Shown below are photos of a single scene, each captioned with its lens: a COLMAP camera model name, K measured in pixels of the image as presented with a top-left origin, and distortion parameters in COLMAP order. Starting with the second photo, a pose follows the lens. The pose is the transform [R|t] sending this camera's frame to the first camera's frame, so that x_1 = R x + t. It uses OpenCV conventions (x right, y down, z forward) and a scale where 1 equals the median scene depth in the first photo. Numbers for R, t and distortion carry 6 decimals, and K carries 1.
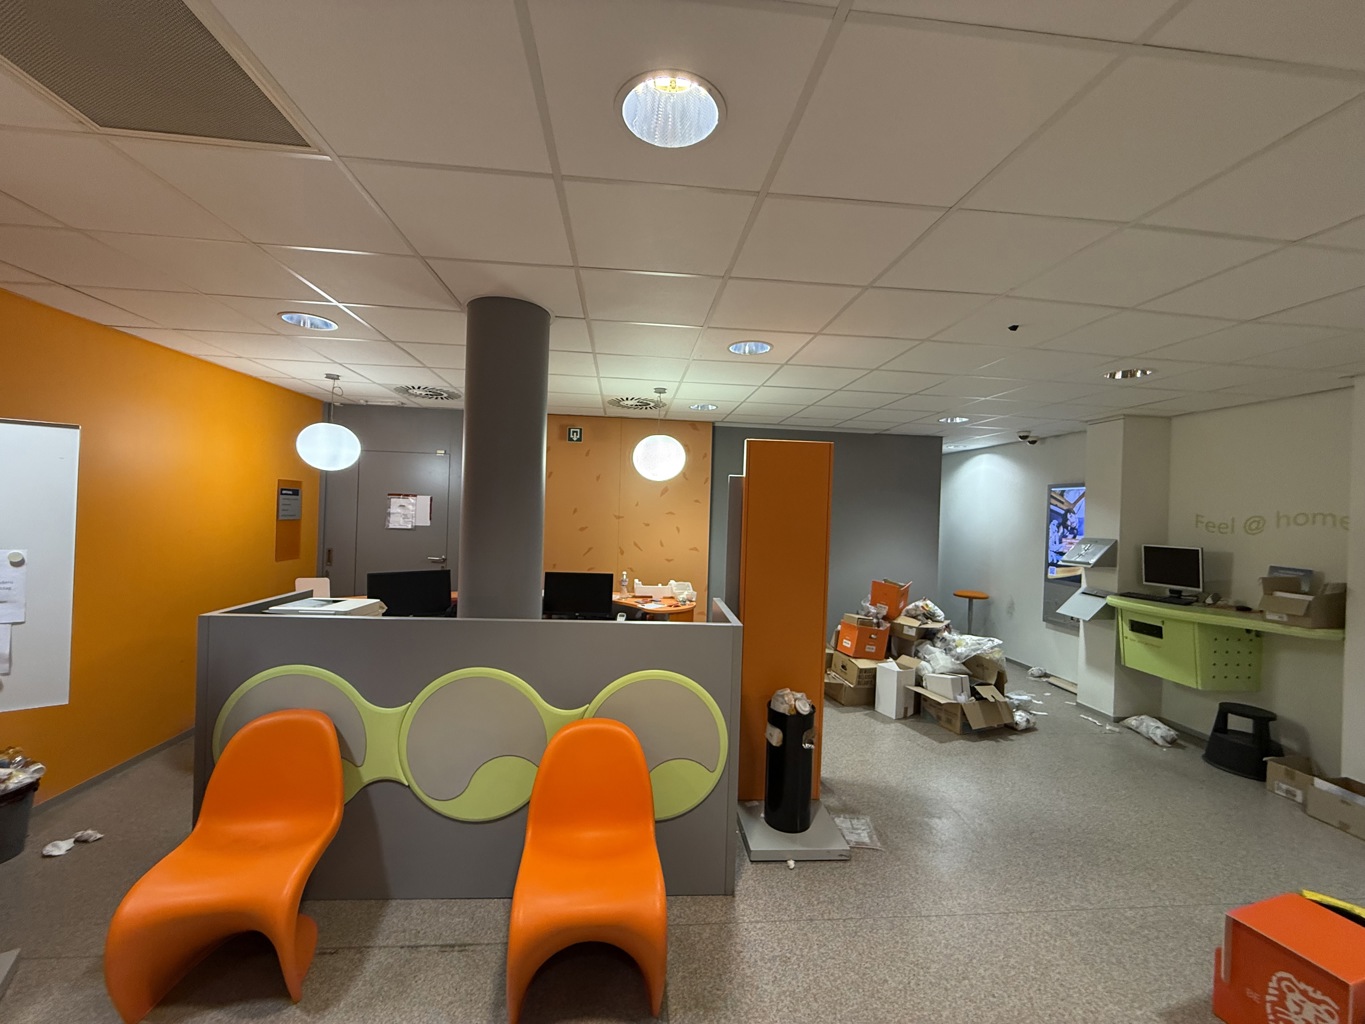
lens RADIAL K [[543.2, 0, 676.9], [0, 543.2, 507.1], [0, 0, 1]] dist [0.000927, 0.000088]
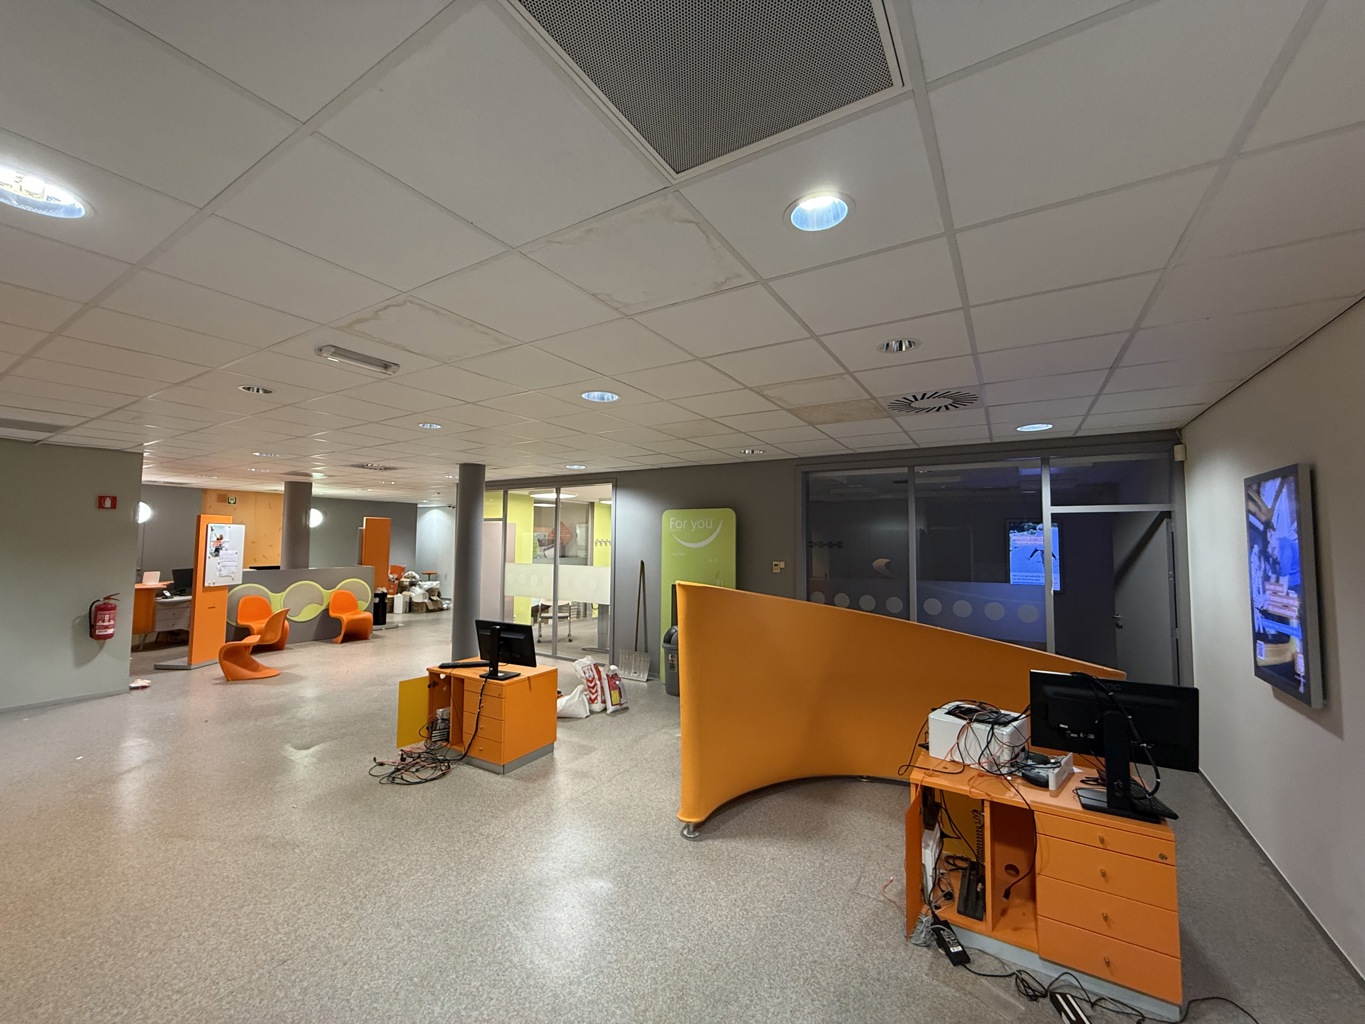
lens RADIAL K [[543.2, 0, 676.8], [0, 543.2, 509.1], [0, 0, 1]] dist [0.000927, 0.000088]
pose [[0.605386, 0.018106, 0.795726, -0.908003], [0.008453, 0.999539, -0.029175, -0.039347], [-0.795887, 0.024388, 0.604954, -1.694927]]
